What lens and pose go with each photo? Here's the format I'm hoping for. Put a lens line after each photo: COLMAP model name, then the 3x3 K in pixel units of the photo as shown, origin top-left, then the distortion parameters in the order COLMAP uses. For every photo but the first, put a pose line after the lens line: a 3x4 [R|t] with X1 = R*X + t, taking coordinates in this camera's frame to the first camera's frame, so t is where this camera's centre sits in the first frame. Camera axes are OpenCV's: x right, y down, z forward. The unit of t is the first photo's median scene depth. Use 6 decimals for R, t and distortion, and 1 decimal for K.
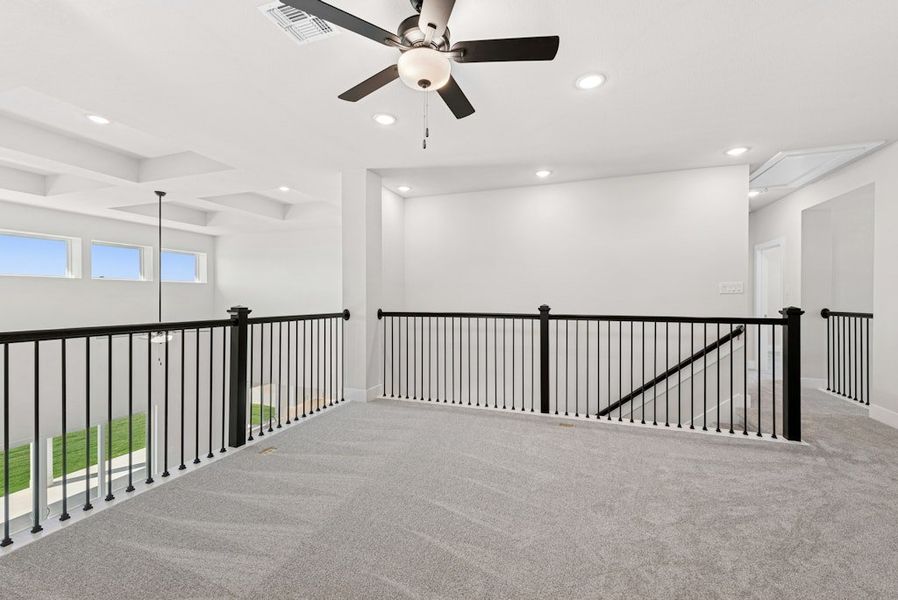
lens RADIAL K [[374.7, 0, 446.6], [0, 374.7, 296.7], [0, 0, 1]] dist [0.016137, -0.007392]
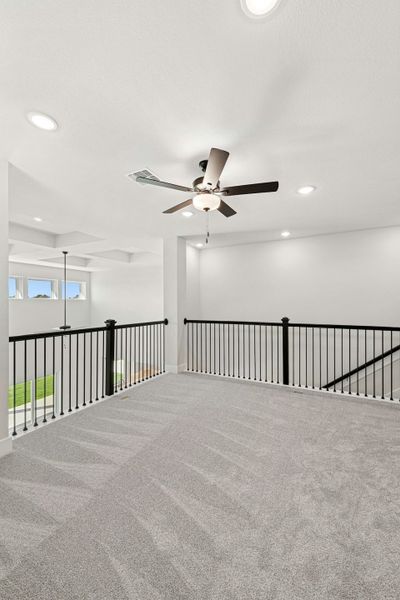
lens RADIAL K [[250.3, 0, 193.8], [0, 250.3, 299.7], [0, 0, 1]] dist [0.016137, -0.007392]
pose [[0.989411, -0.006047, -0.145012, 0.031460], [0.004098, 0.999897, -0.013736, -0.045871], [0.145080, 0.012996, 0.989335, -0.143208]]
